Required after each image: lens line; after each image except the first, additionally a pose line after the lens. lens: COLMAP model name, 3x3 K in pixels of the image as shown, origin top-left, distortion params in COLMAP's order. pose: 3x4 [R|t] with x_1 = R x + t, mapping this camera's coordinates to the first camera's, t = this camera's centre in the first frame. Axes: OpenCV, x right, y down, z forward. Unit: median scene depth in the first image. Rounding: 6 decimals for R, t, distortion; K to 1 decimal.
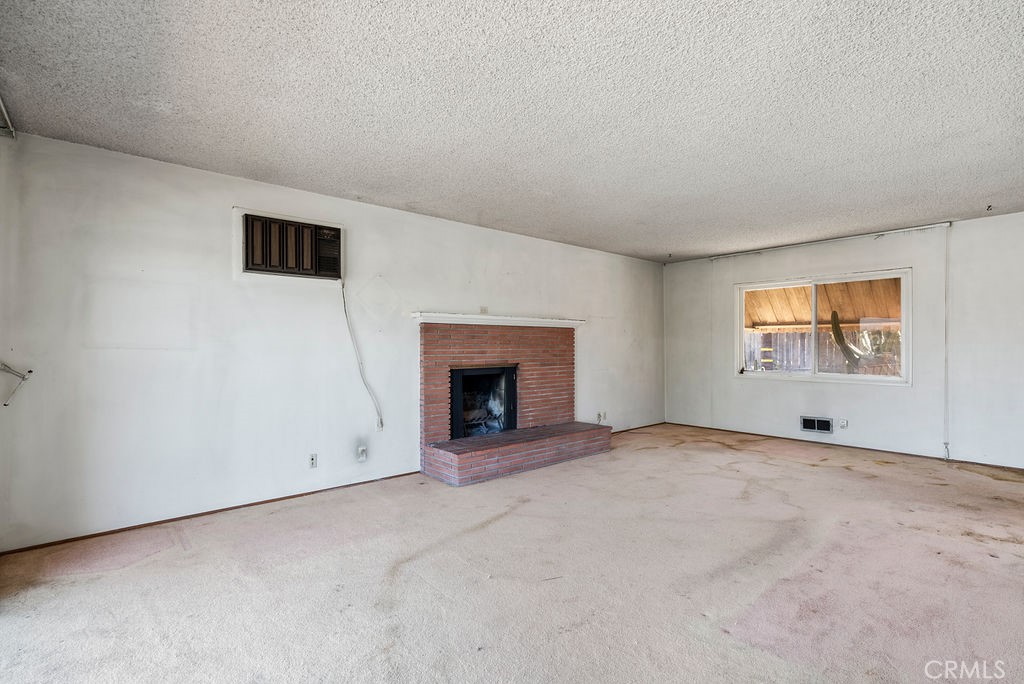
lens RADIAL K [[477.2, 0, 518.1], [0, 477.2, 344.6], [0, 0, 1]] dist [-0.000924, 0.000081]
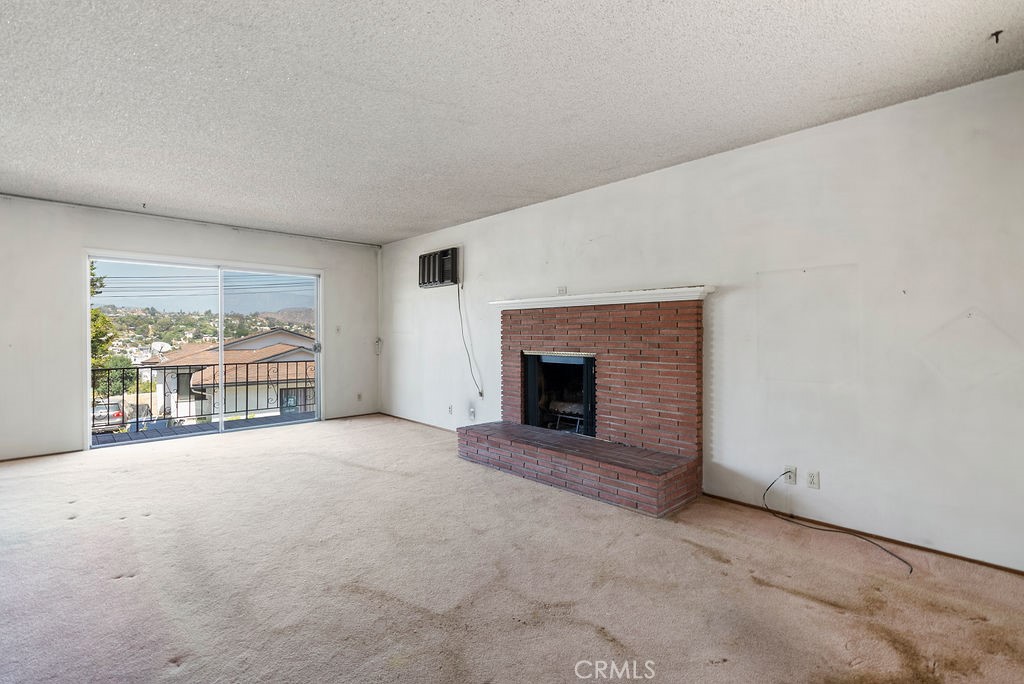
lens RADIAL K [[467.7, 0, 512.0], [0, 467.7, 342.0], [0, 0, 1]] dist [-0.000731, 0.000183]
pose [[0.042296, 0.019276, -0.998919, 0.850474], [0.006401, 0.999788, 0.019564, 0.005582], [0.999085, -0.007221, 0.042163, 0.941676]]
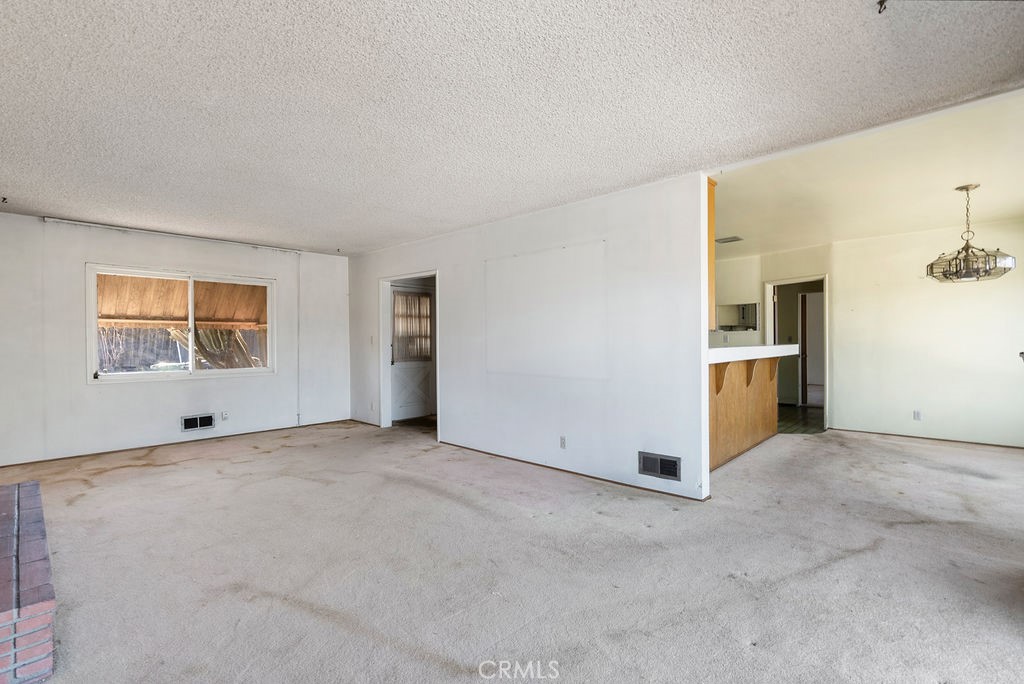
lens RADIAL K [[467.7, 0, 512.0], [0, 467.7, 342.0], [0, 0, 1]] dist [-0.000731, 0.000183]
pose [[-0.079382, -0.001407, 0.996843, -0.497776], [0.004238, 0.999989, 0.001749, 0.003179], [-0.996835, 0.004364, -0.079375, 0.542422]]
